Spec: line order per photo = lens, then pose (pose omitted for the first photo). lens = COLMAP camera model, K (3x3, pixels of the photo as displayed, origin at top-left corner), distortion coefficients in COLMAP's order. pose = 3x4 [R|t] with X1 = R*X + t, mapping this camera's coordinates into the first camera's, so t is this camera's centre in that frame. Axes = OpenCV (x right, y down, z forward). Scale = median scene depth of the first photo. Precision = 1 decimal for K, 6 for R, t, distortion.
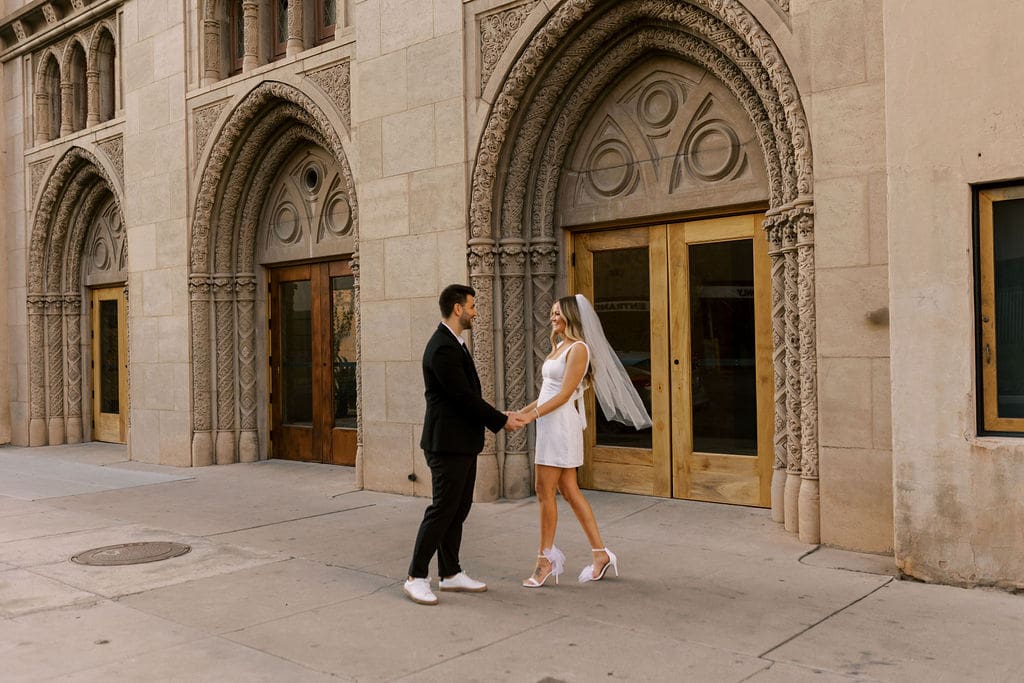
lens RADIAL K [[971.1, 0, 524.5], [0, 971.1, 348.5], [0, 0, 1]] dist [-0.016094, 0.000000]
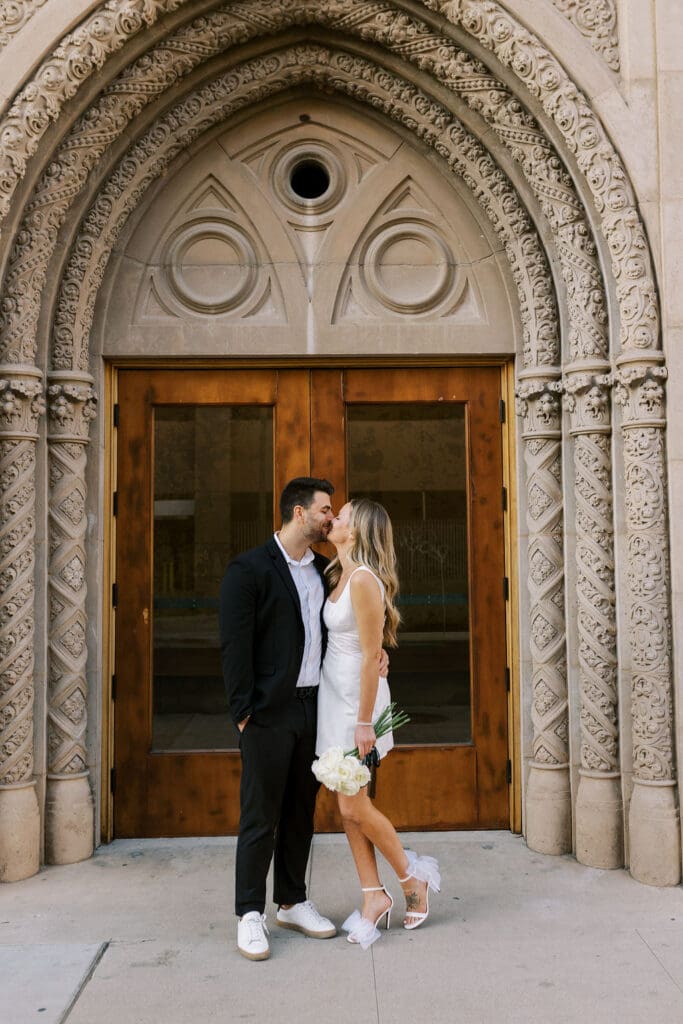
lens RADIAL K [[1336.4, 0, 378.6], [0, 1336.4, 482.7], [0, 0, 1]] dist [0.192871, 0.000000]
pose [[0.730022, 0.053755, 0.681306, -0.574775], [-0.002470, 0.997103, -0.076025, 0.008962], [-0.683419, 0.053817, 0.728040, 0.515509]]
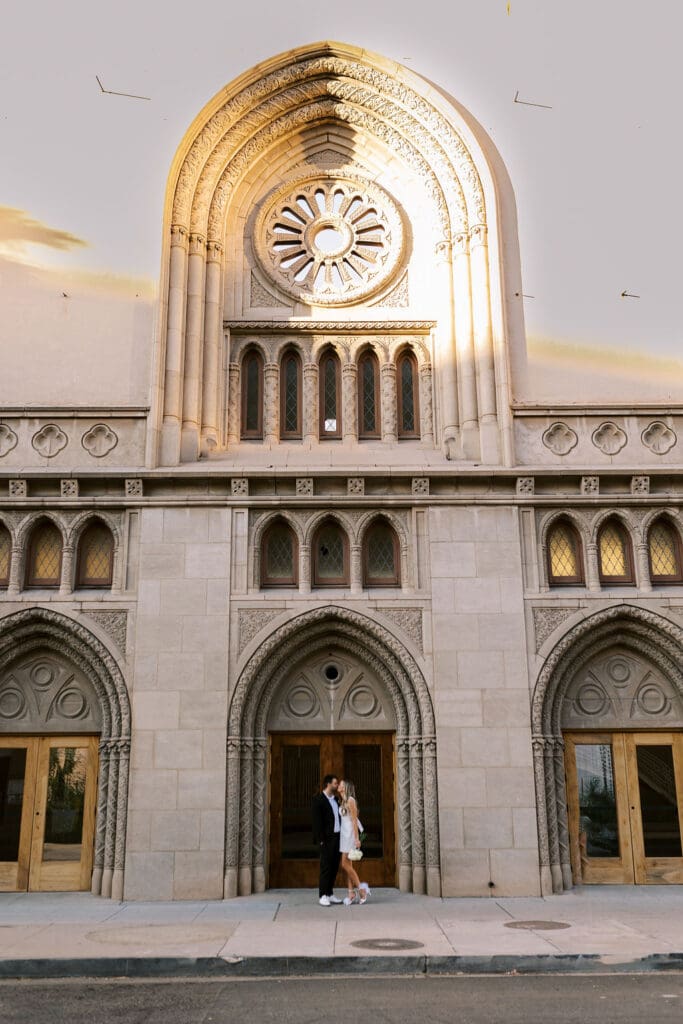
lens RADIAL K [[1000.3, 0, 340.2], [0, 1000.3, 503.1], [0, 0, 1]] dist [0.009985, 0.000000]
pose [[0.745736, 0.191851, 0.638021, -1.133224], [-0.006883, 0.959810, -0.280567, -0.002917], [-0.666206, 0.204837, 0.717085, -0.103132]]
